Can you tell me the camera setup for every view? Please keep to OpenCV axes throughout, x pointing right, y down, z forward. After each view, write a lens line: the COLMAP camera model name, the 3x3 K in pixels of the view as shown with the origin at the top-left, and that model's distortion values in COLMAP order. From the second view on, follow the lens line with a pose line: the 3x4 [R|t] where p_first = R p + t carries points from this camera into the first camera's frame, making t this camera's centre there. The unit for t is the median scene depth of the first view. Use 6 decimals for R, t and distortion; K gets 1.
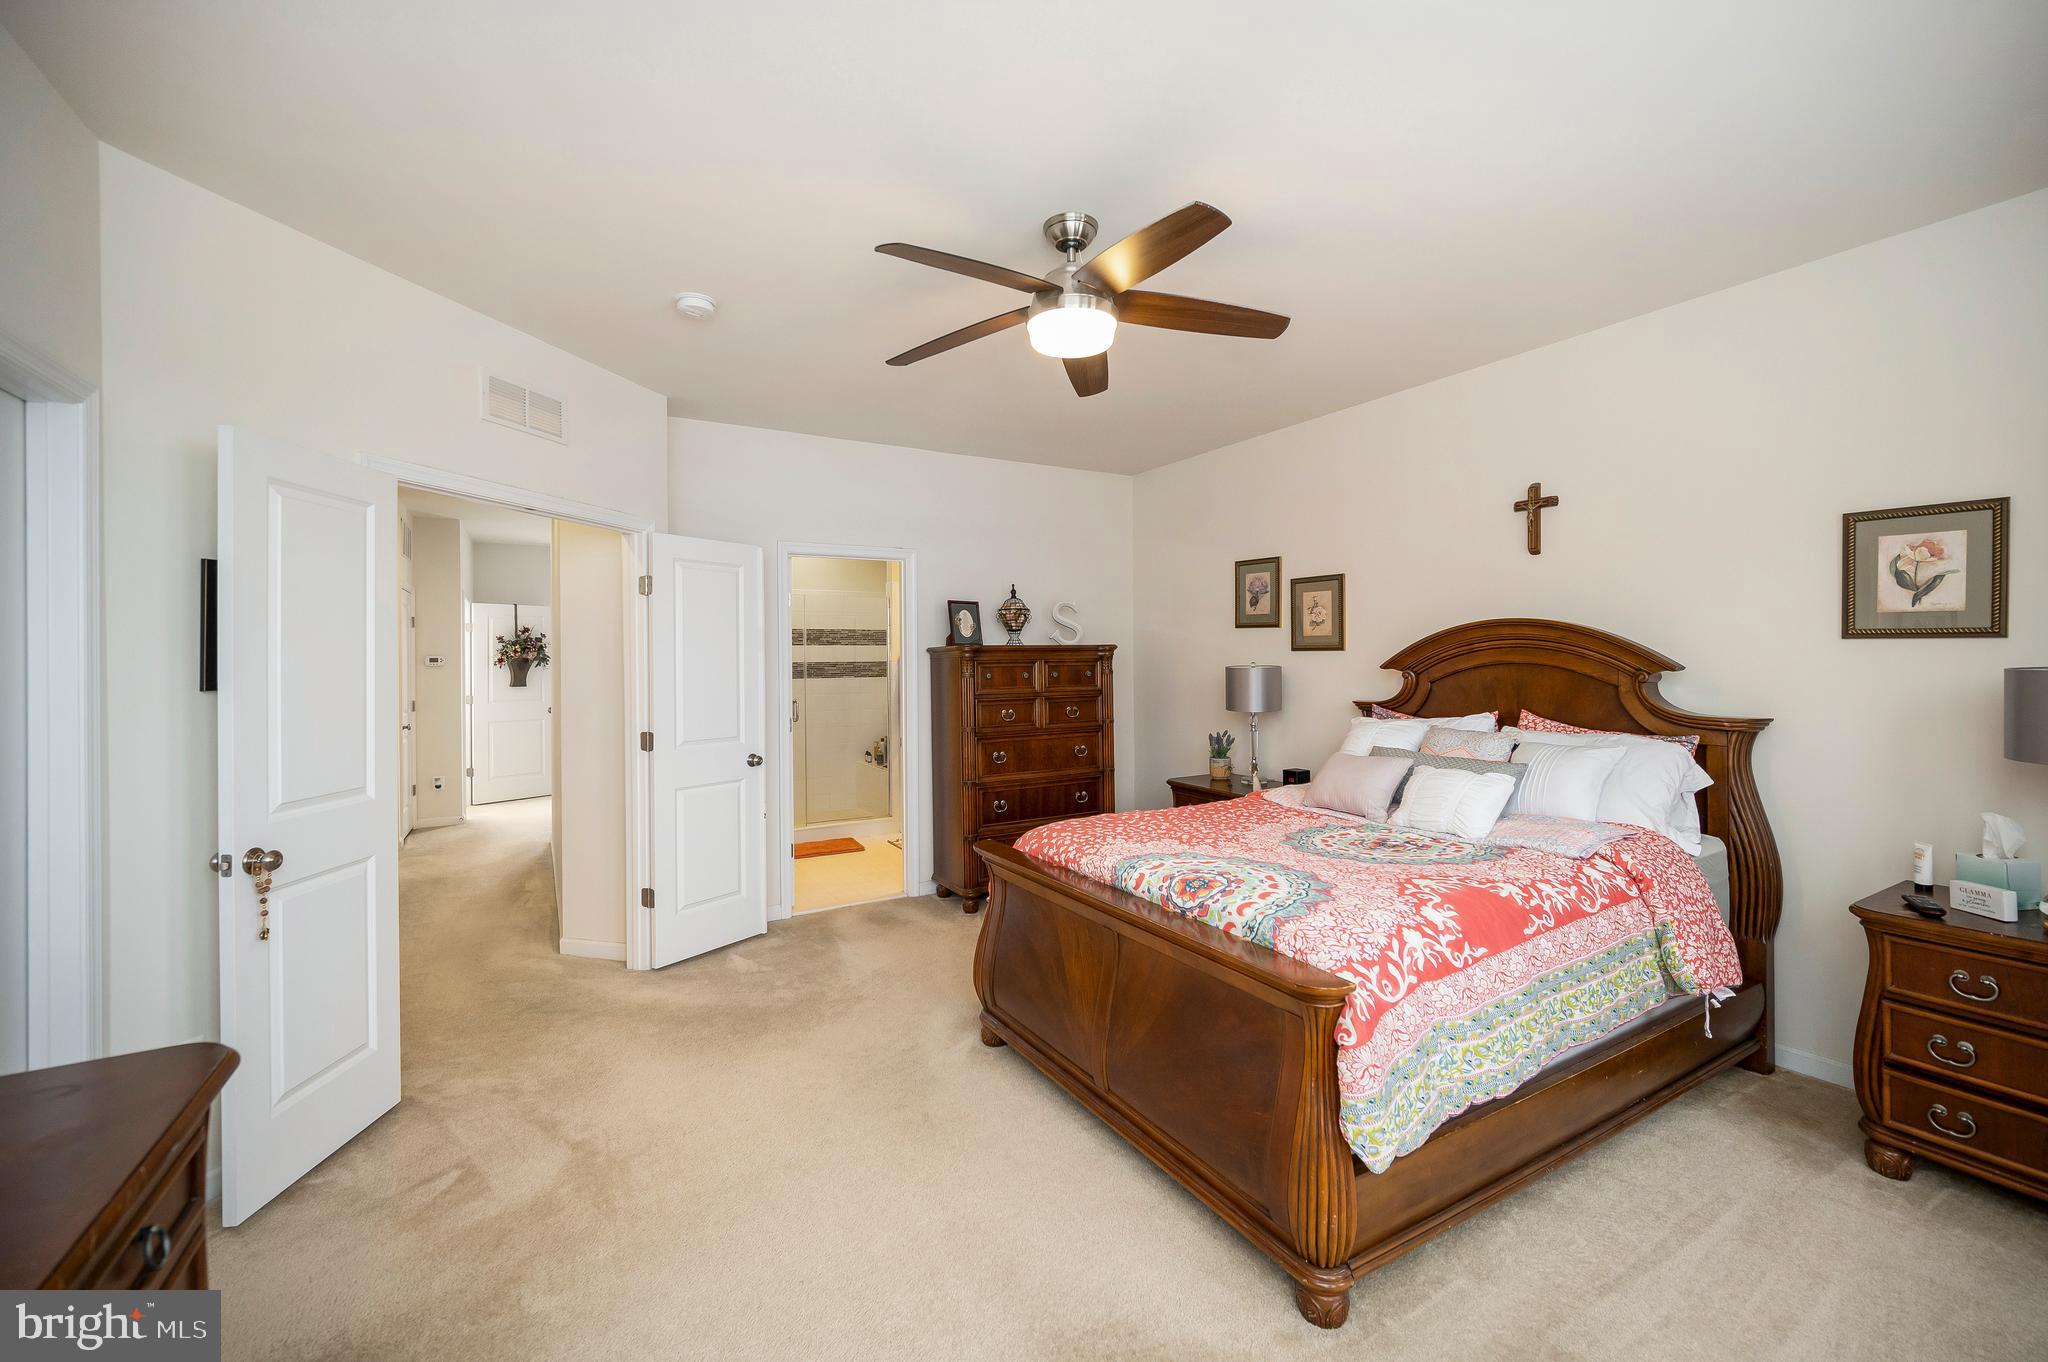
lens RADIAL K [[837.6, 0, 1030.4], [0, 837.6, 657.1], [0, 0, 1]] dist [-0.000327, -0.000097]
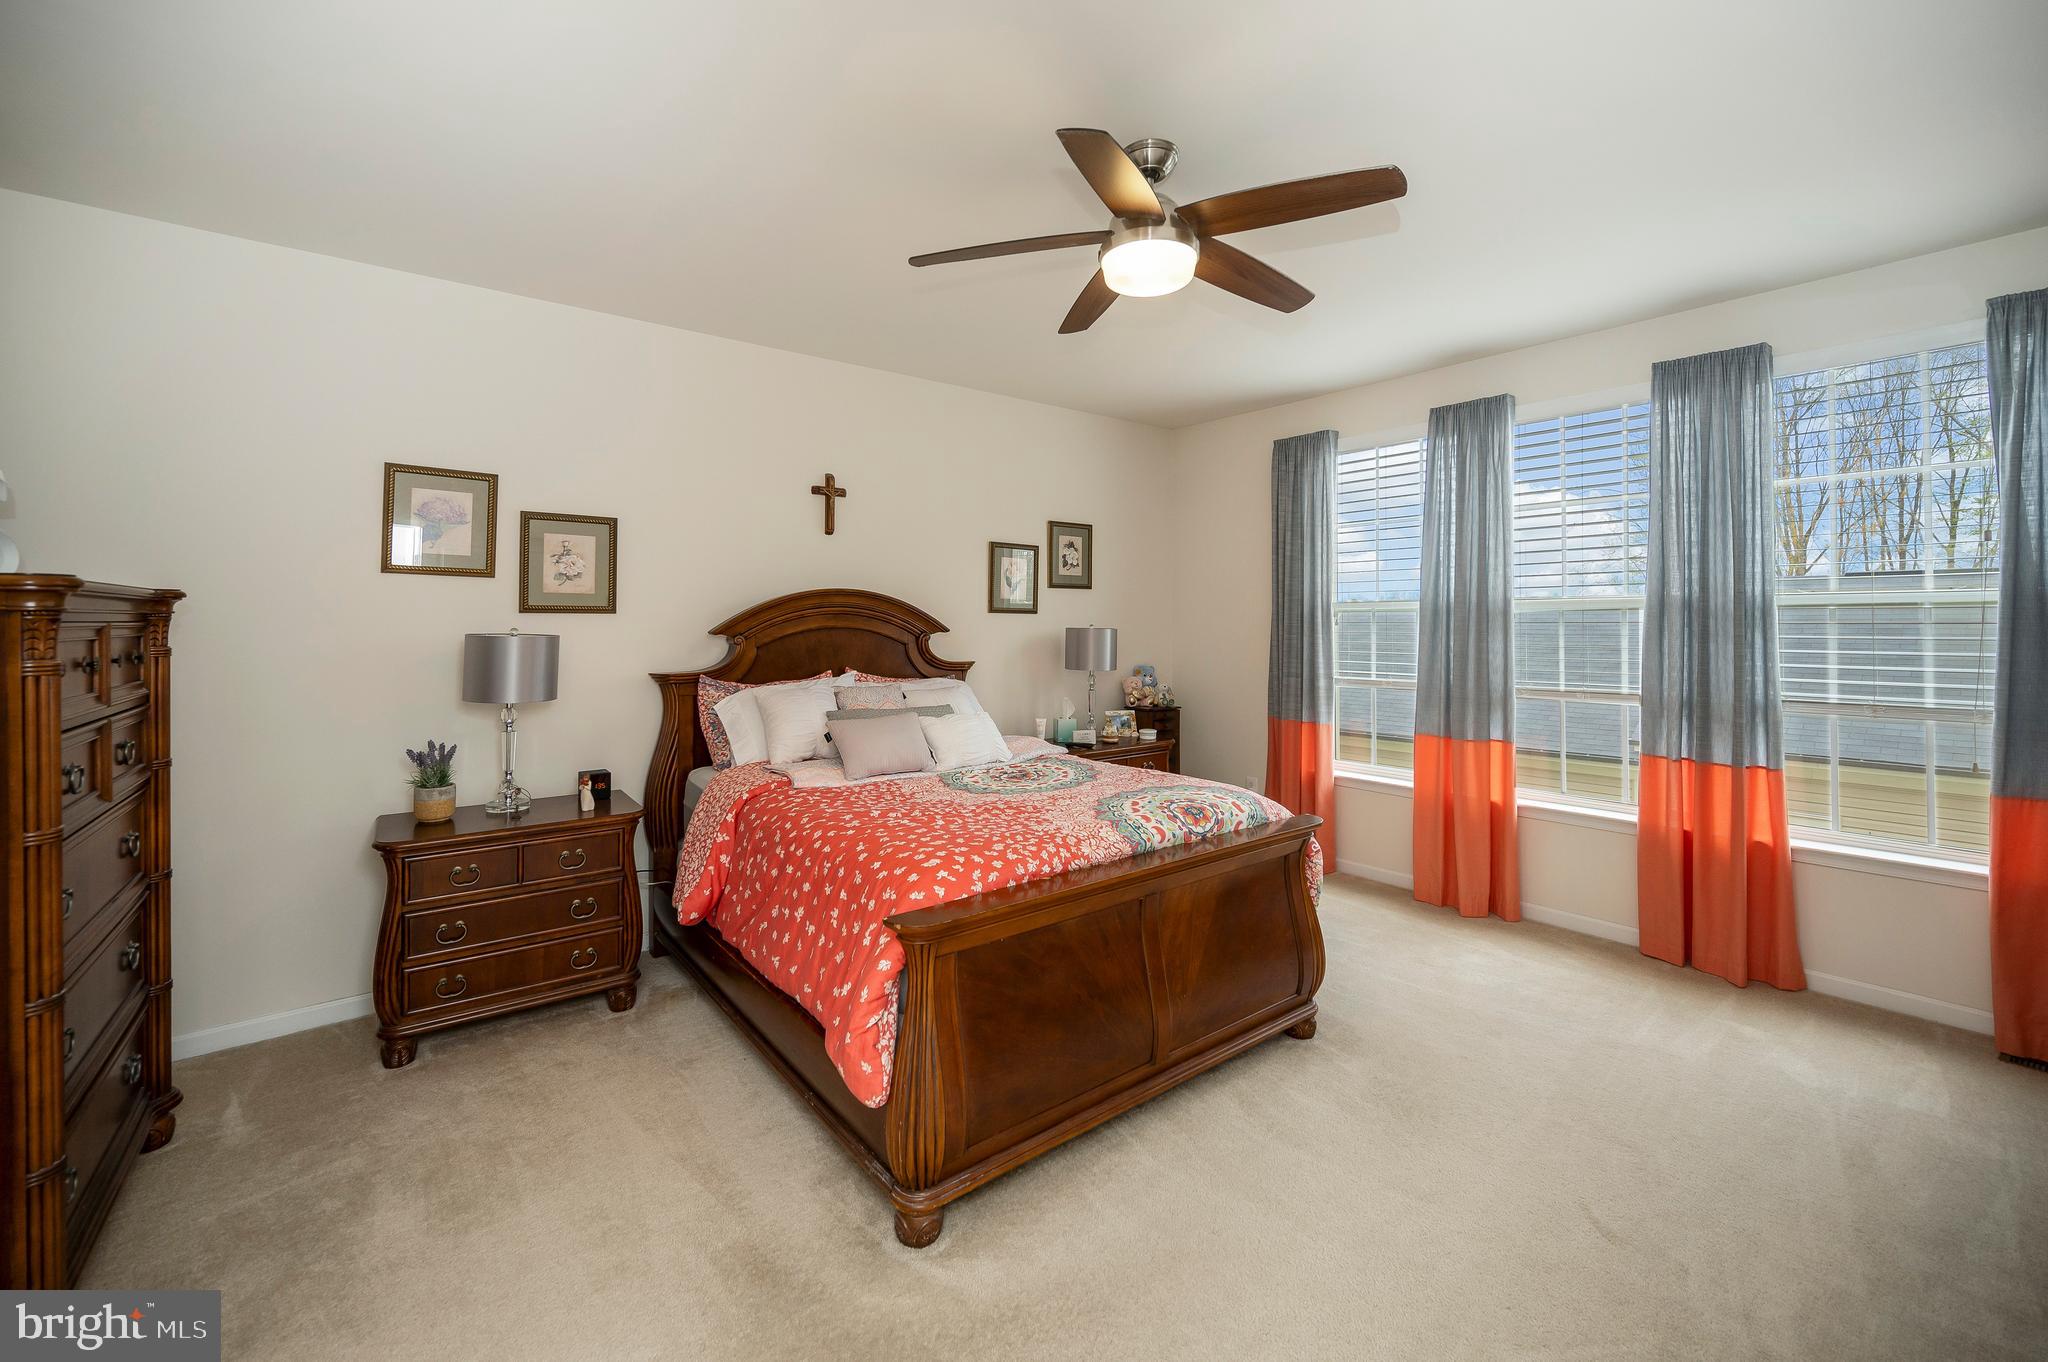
lens RADIAL K [[827.7, 0, 1029.1], [0, 827.7, 636.3], [0, 0, 1]] dist [-0.000316, -0.000032]
pose [[-0.137290, -0.006322, 0.990511, -0.580432], [0.002635, 0.999974, 0.006748, 0.012193], [-0.990527, 0.003536, -0.137270, 0.882531]]
